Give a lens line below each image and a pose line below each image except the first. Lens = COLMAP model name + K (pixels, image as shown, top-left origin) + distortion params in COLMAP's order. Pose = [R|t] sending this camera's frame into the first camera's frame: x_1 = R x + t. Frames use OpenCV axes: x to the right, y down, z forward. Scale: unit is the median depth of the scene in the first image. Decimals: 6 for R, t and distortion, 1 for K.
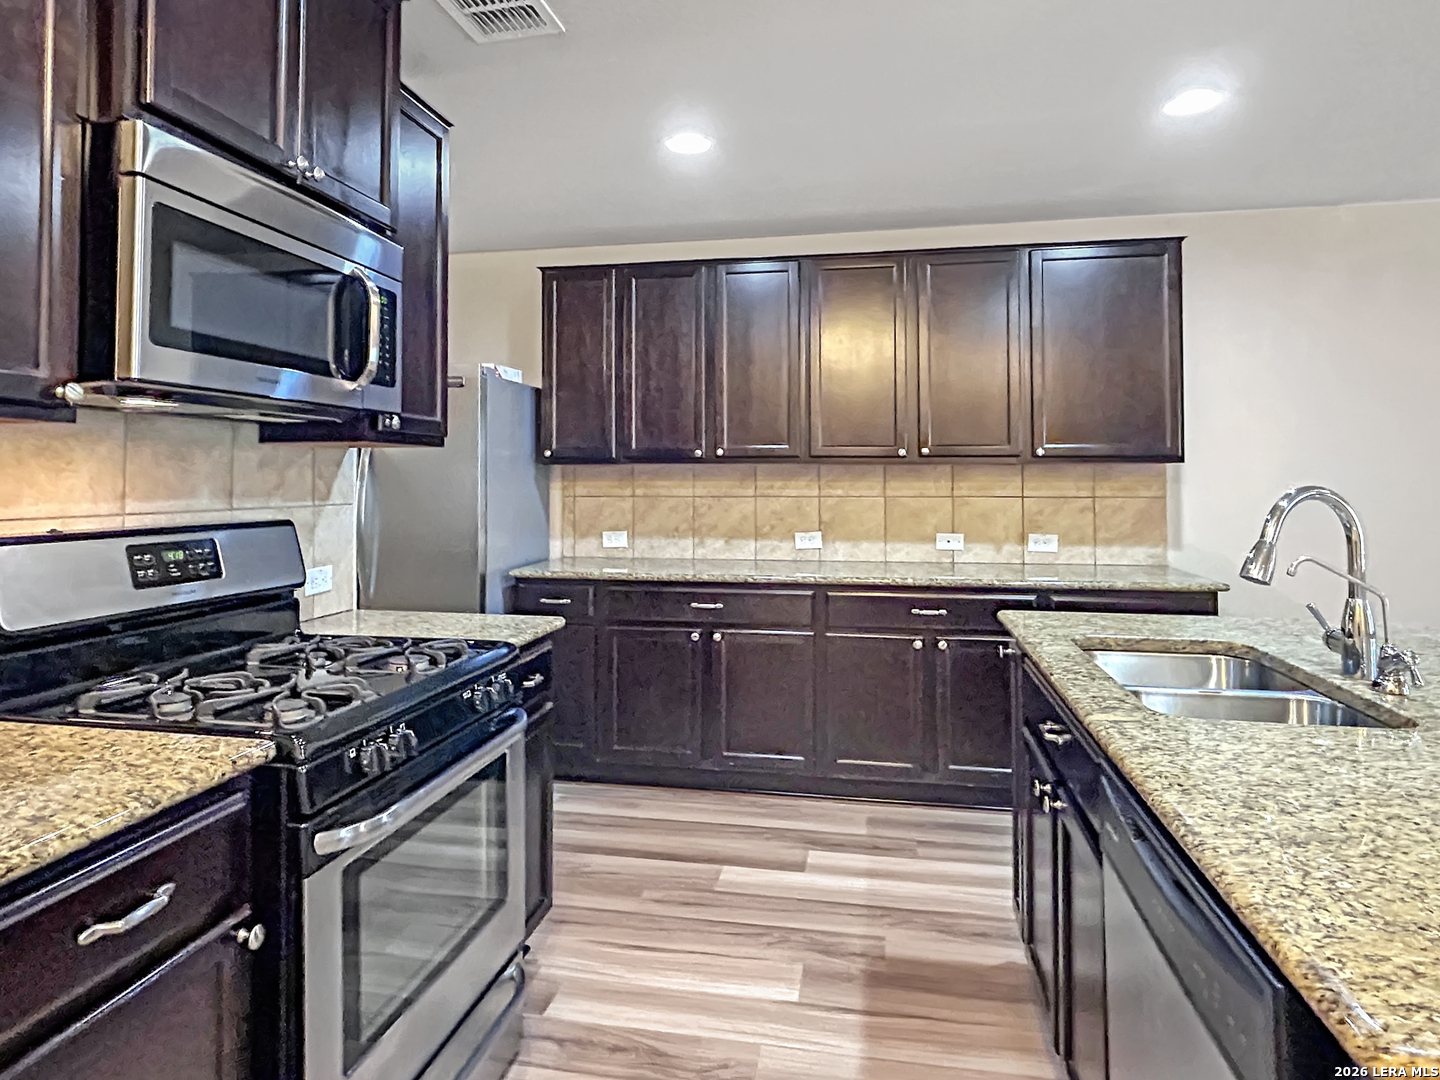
lens RADIAL K [[856.6, 0, 716.8], [0, 856.6, 468.9], [0, 0, 1]] dist [0.001765, 0.001245]
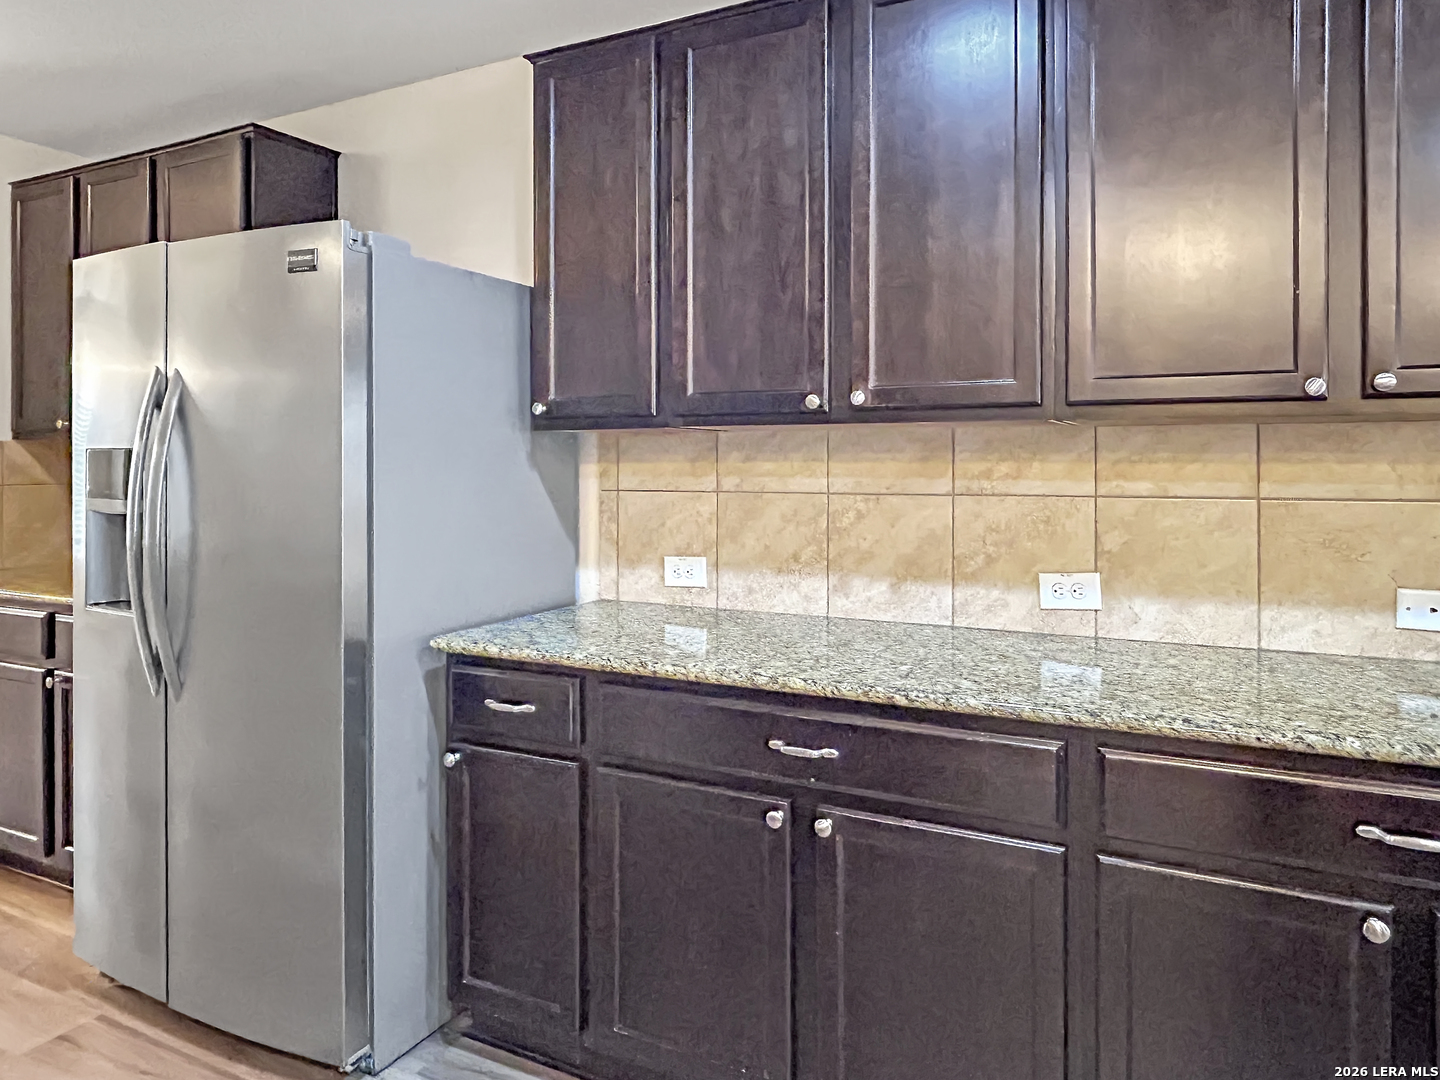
lens RADIAL K [[953.9, 0, 723.2], [0, 953.9, 470.6], [0, 0, 1]] dist [0.003371, -0.001025]
pose [[0.958558, 0.002909, -0.284883, 0.074193], [0.002374, 0.999832, 0.018197, 0.009059], [0.284888, -0.018119, 0.958390, 0.458868]]
